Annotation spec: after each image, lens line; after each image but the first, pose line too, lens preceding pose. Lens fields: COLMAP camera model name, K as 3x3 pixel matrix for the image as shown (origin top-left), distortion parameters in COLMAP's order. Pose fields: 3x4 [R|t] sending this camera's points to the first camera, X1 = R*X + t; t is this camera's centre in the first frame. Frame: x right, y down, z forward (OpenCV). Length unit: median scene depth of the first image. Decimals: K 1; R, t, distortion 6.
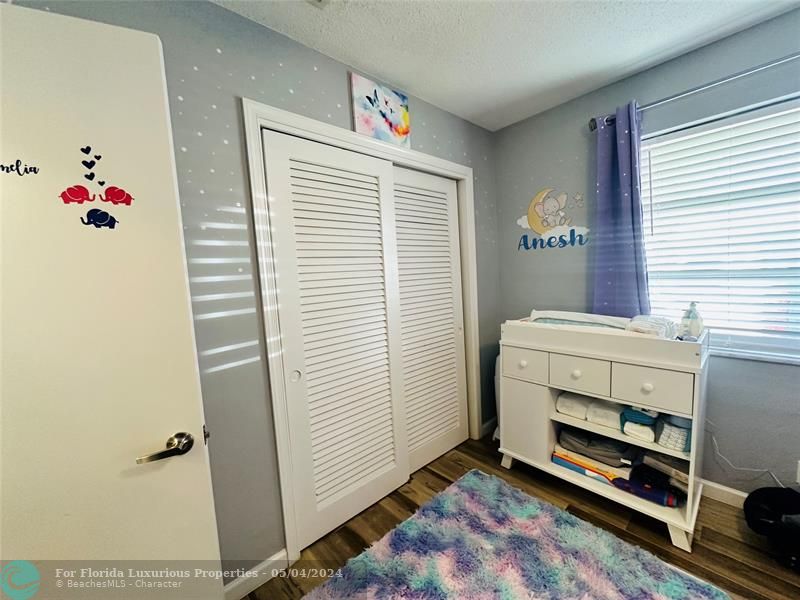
lens RADIAL K [[319.7, 0, 399.1], [0, 319.7, 300.8], [0, 0, 1]] dist [-0.002904, 0.000570]
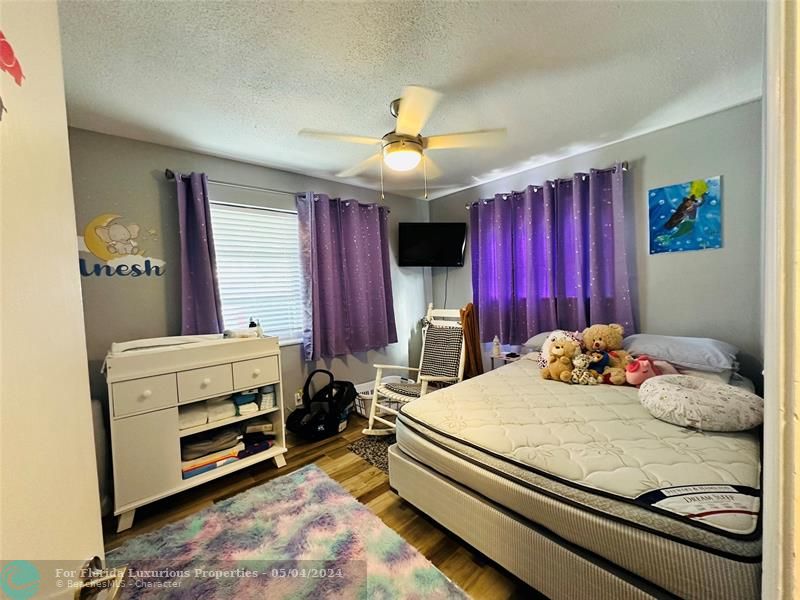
lens RADIAL K [[319.7, 0, 399.1], [0, 319.7, 300.8], [0, 0, 1]] dist [-0.002904, 0.000570]
pose [[0.019591, 0.010864, 0.999749, -0.605953], [0.139727, 0.990098, -0.013497, 0.047023], [-0.989996, 0.139957, 0.017879, 0.230311]]
